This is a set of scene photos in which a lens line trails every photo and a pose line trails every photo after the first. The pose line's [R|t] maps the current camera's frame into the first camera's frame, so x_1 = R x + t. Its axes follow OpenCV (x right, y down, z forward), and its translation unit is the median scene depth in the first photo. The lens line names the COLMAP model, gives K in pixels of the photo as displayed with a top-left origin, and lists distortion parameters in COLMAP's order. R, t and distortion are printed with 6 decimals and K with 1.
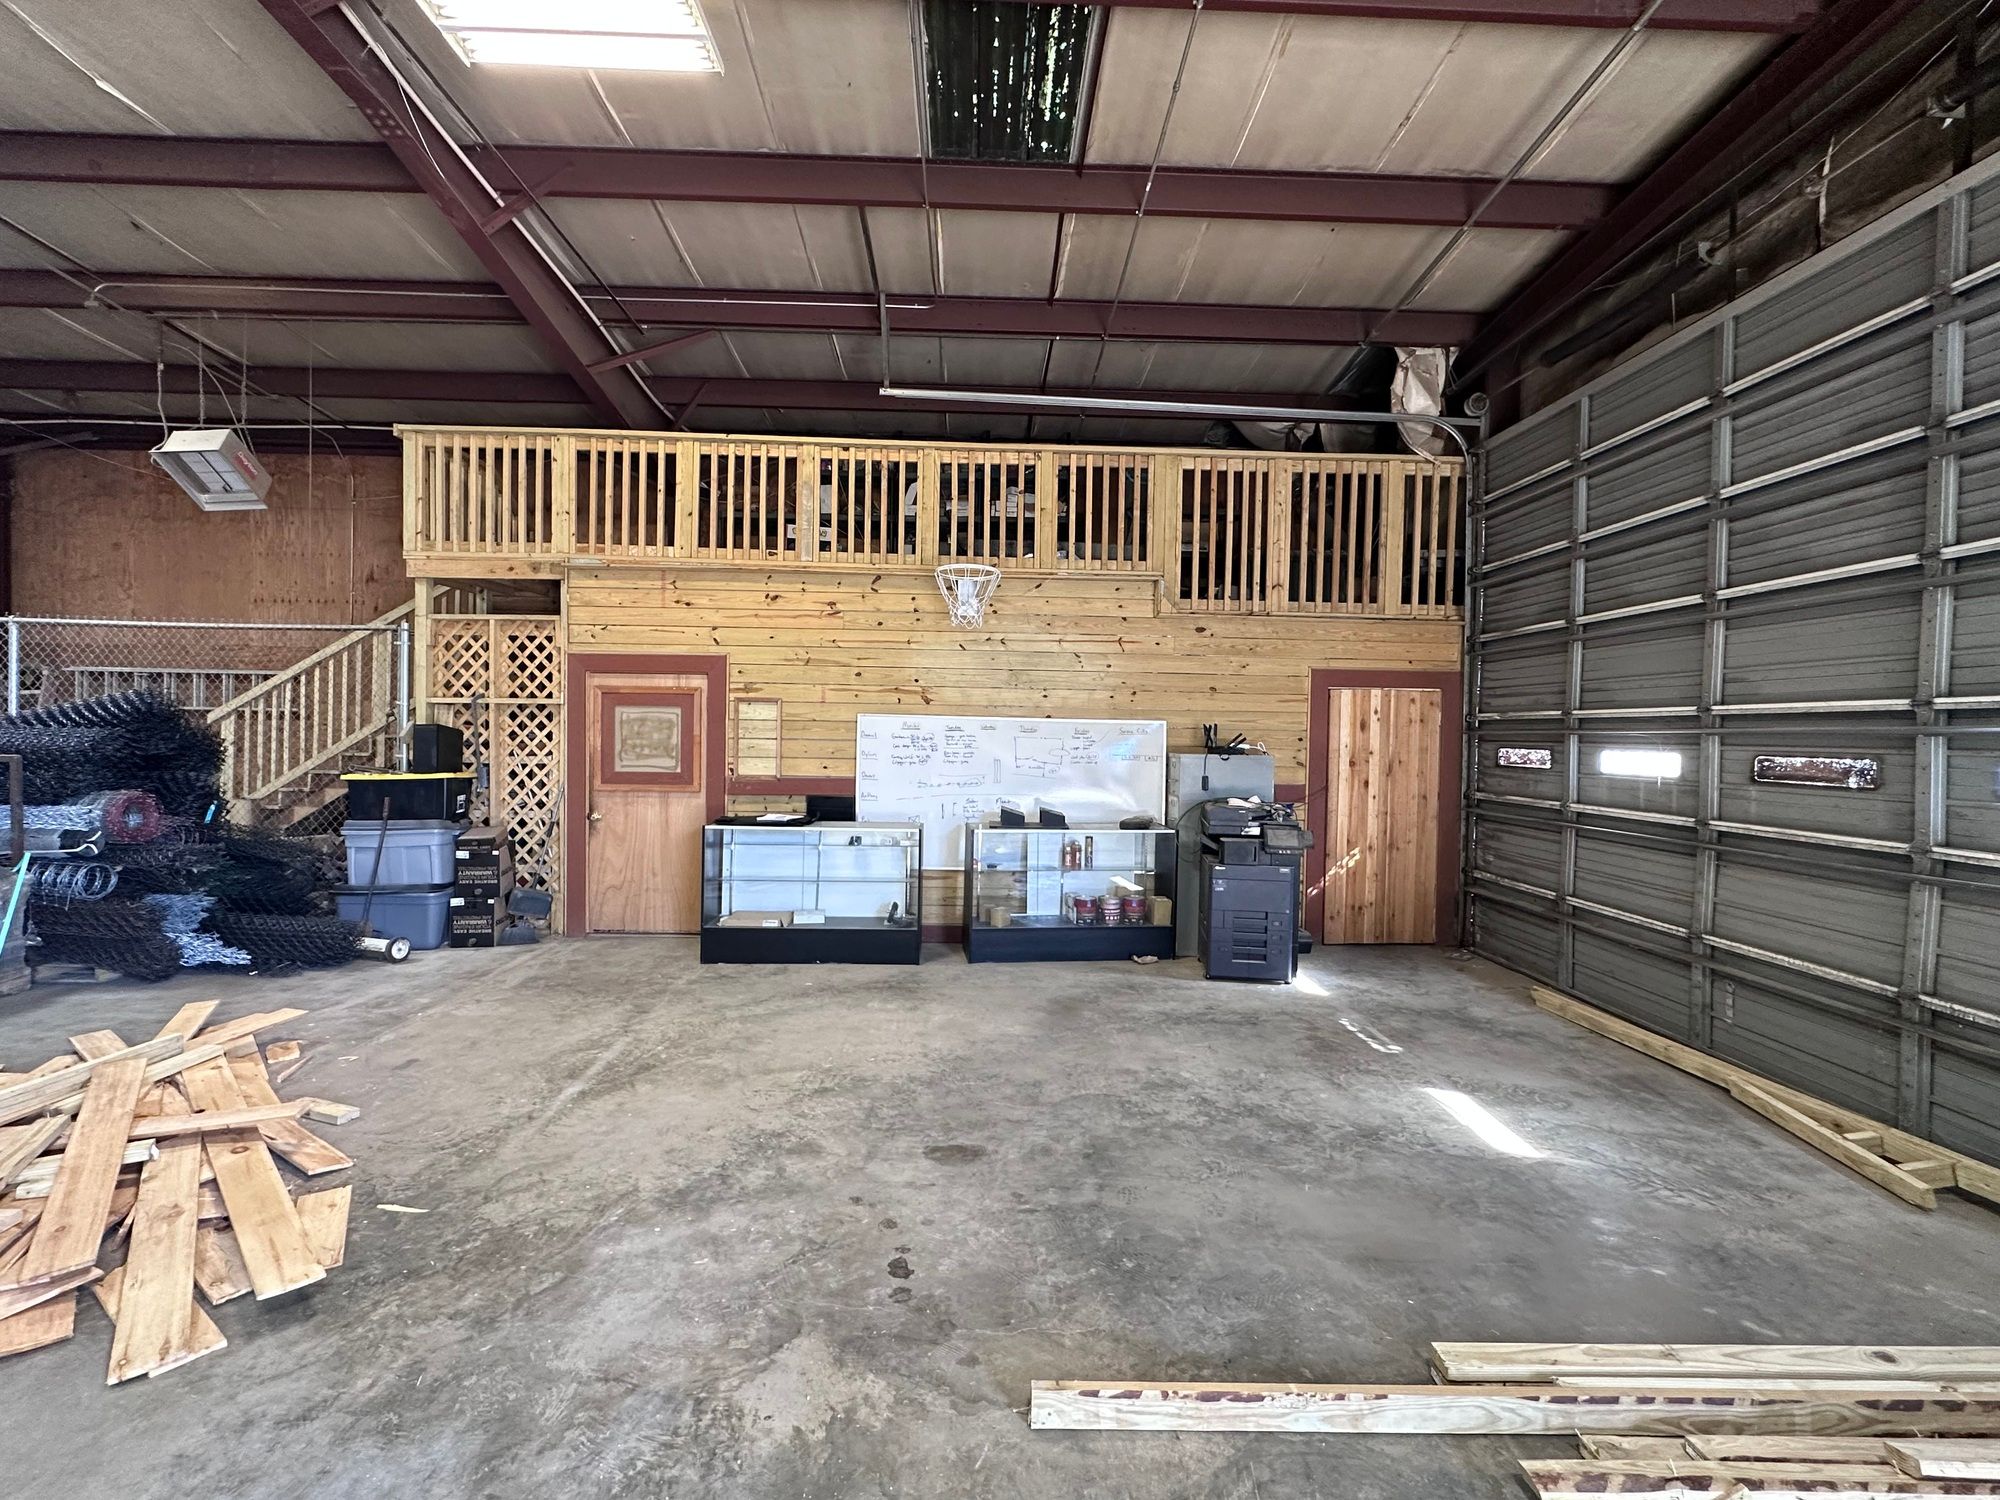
lens RADIAL K [[946.0, 0, 1000.0], [0, 946.0, 750.0], [0, 0, 1]] dist [-0.000623, -0.000067]
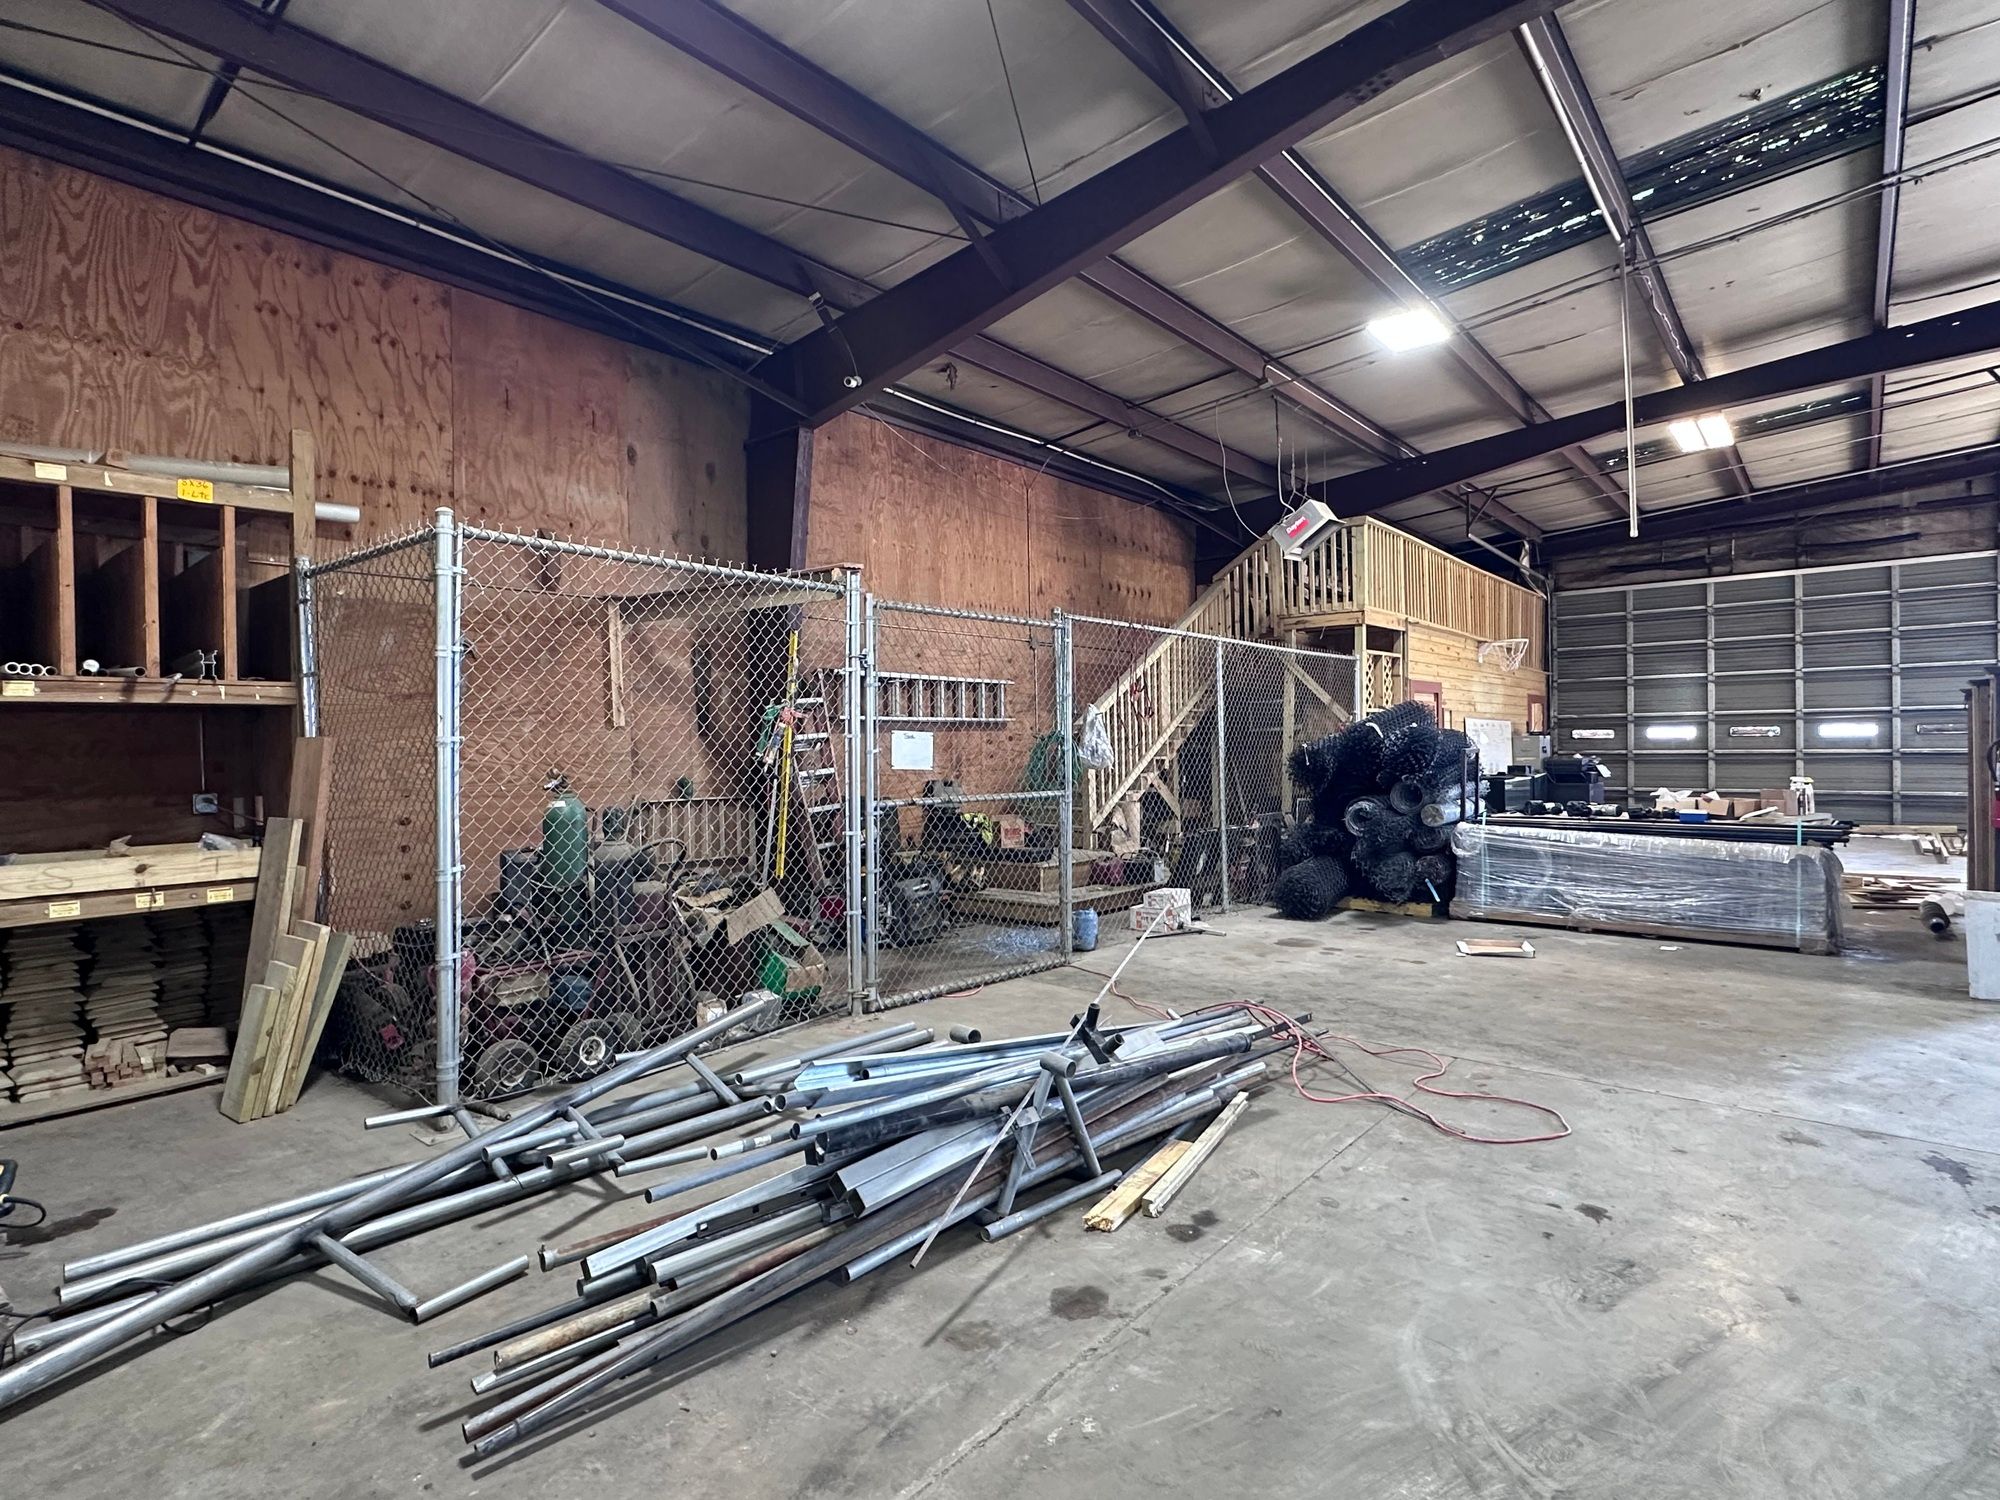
lens RADIAL K [[1004.0, 0, 1000.0], [0, 1004.0, 750.0], [0, 0, 1]] dist [-0.000137, -0.000632]
pose [[0.673327, -0.031917, 0.738655, -2.432505], [0.040782, 0.999150, 0.005998, -0.029125], [-0.738219, 0.026085, 0.674057, 0.436045]]
